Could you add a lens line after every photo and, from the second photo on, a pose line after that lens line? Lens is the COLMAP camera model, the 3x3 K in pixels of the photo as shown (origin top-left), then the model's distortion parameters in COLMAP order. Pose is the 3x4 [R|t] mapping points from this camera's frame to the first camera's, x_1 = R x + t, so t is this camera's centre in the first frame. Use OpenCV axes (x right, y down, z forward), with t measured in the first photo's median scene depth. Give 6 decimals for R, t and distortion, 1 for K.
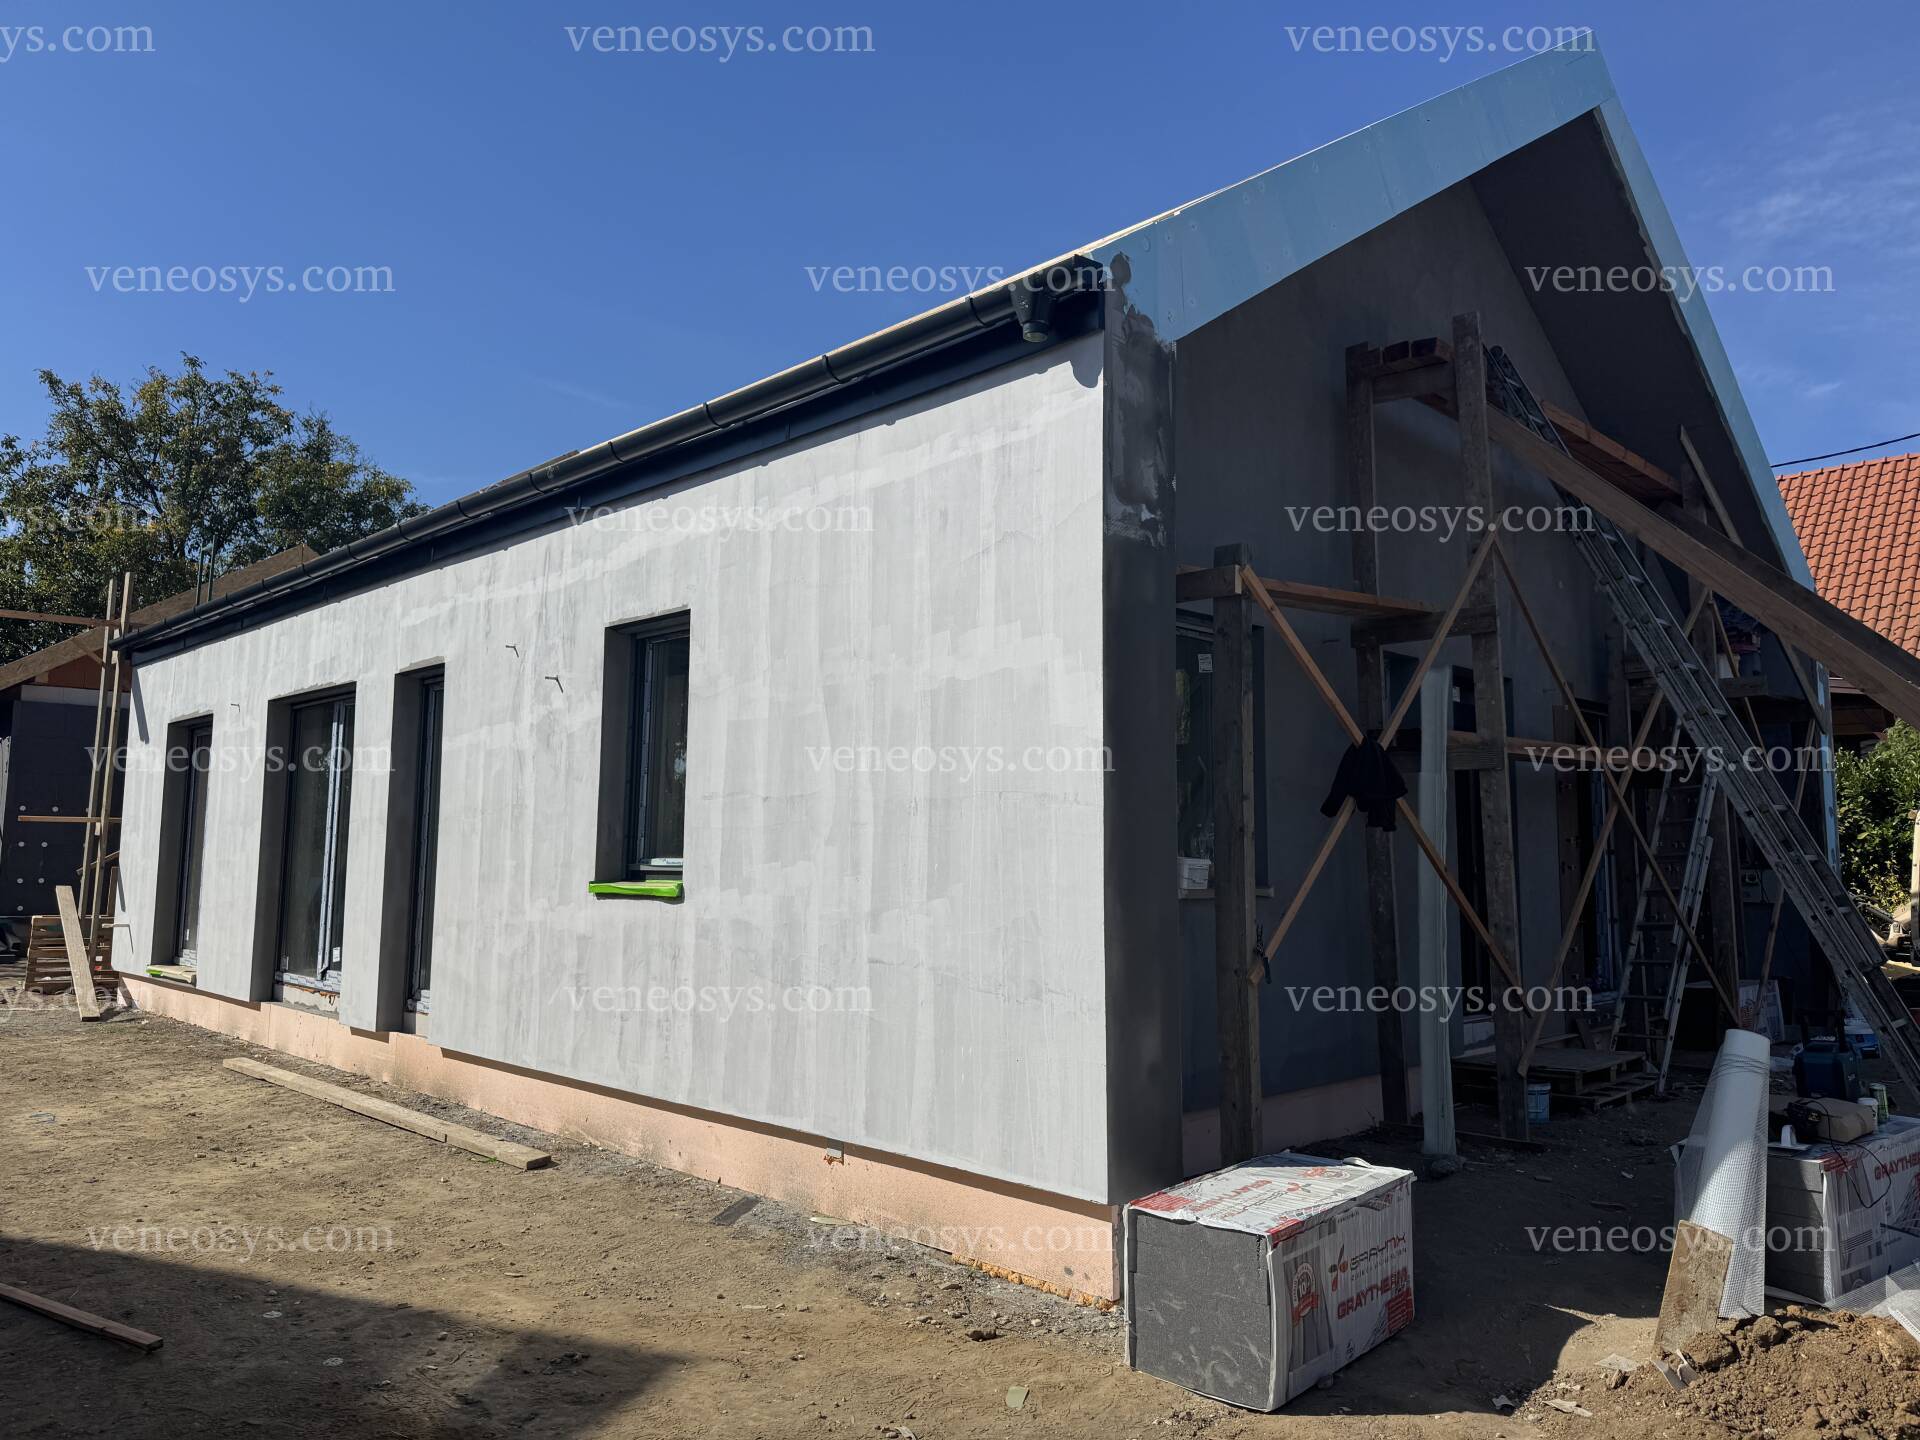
lens RADIAL K [[1382.7, 0, 962.7], [0, 1382.7, 704.1], [0, 0, 1]] dist [0.029854, -0.035106]
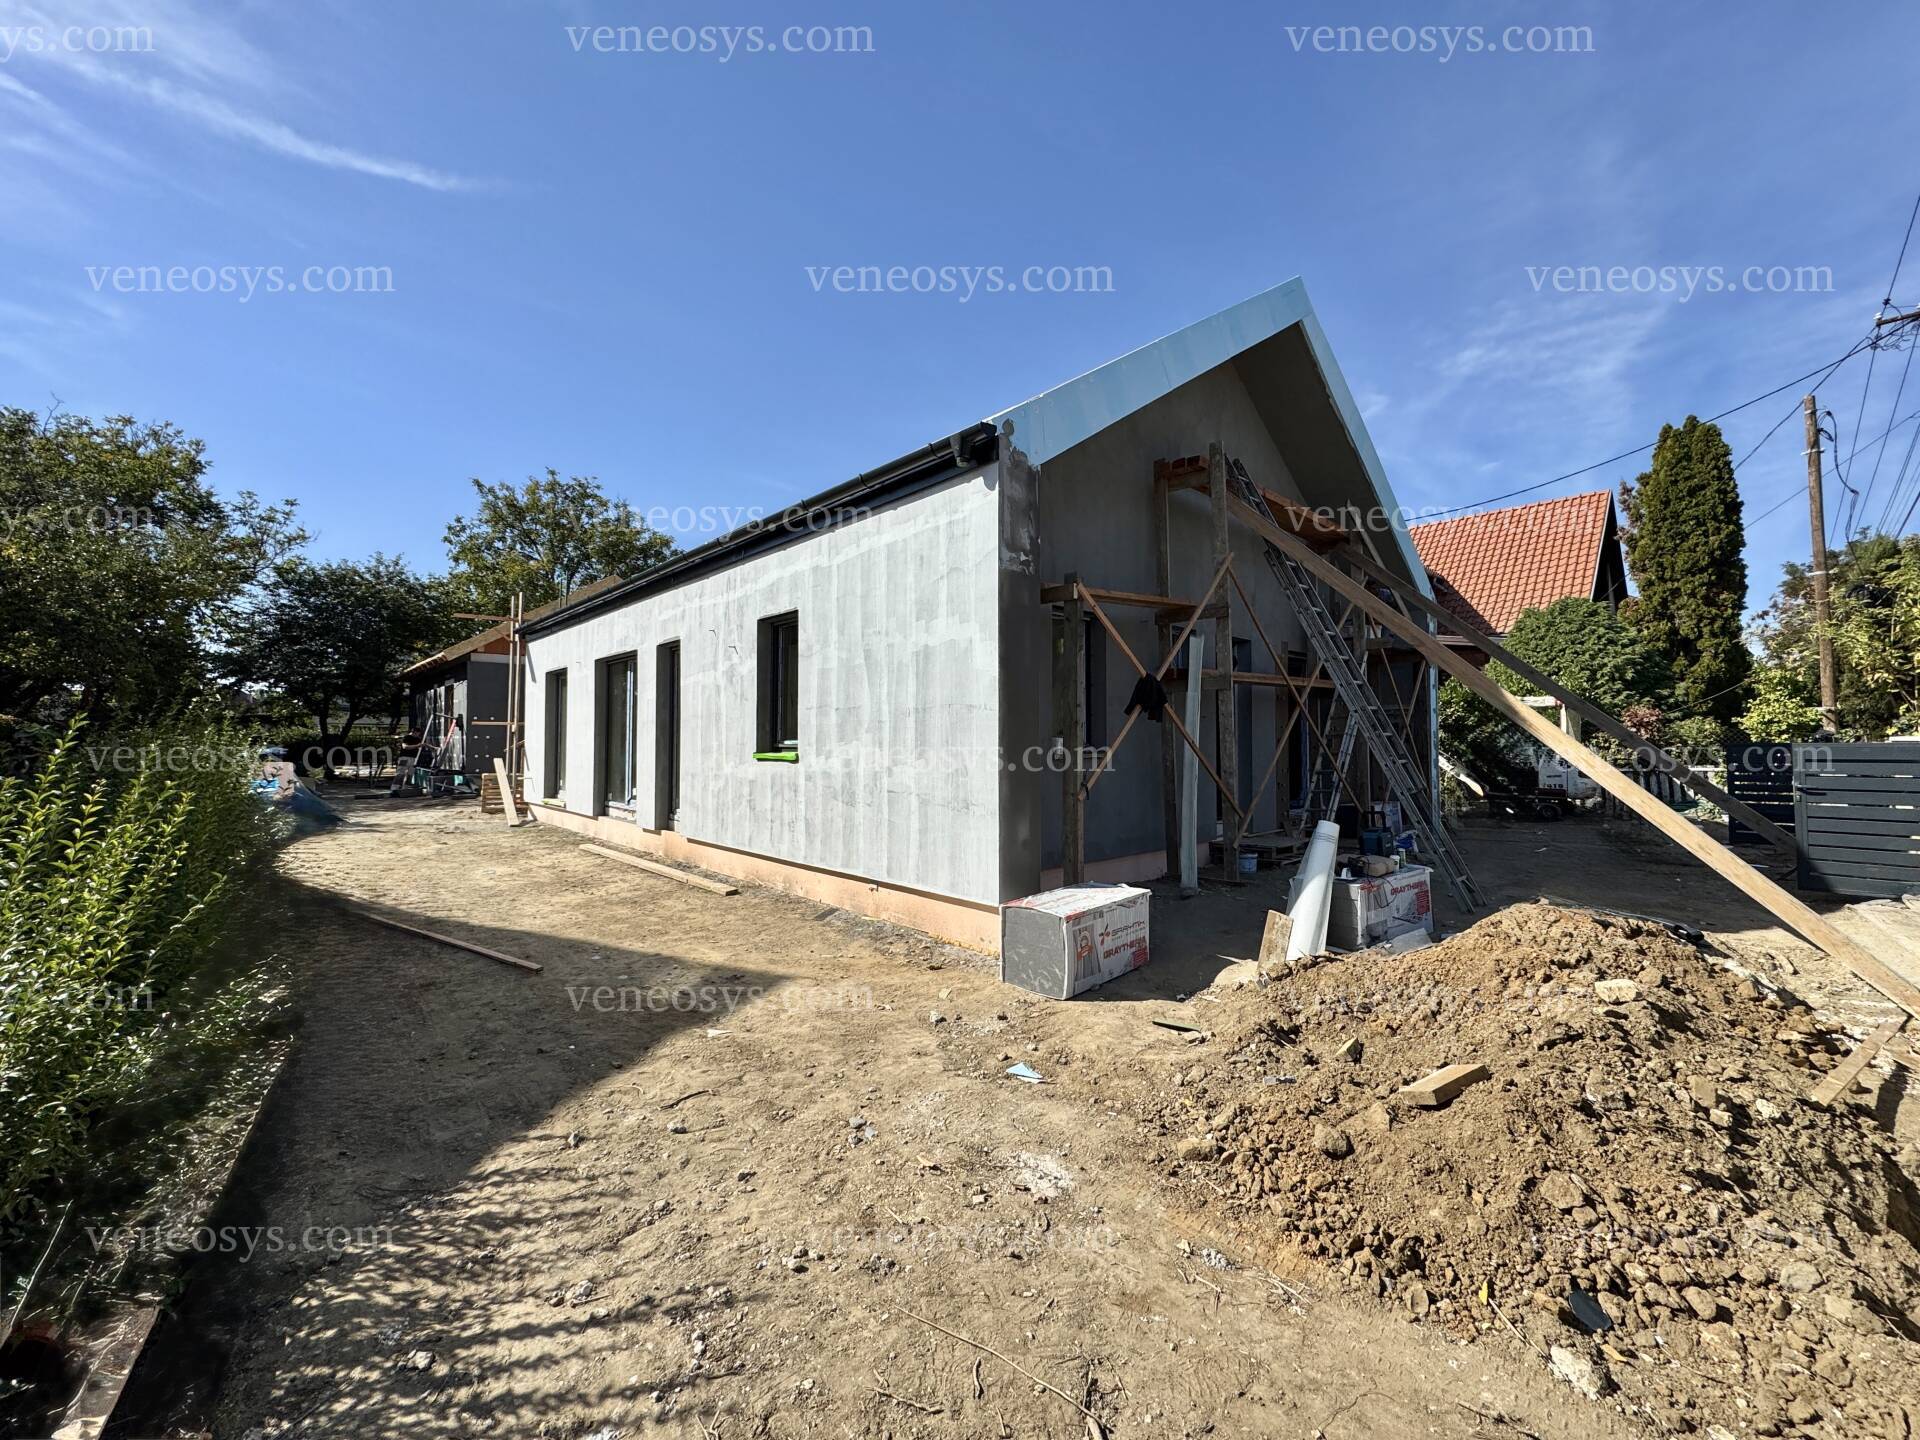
lens RADIAL K [[779.5, 0, 965.2], [0, 779.5, 726.7], [0, 0, 1]] dist [-0.008503, 0.000109]
pose [[0.999311, -0.008553, -0.036105, 0.077163], [0.011750, 0.995936, 0.089295, -0.001660], [0.035194, -0.089658, 0.995351, -0.081742]]
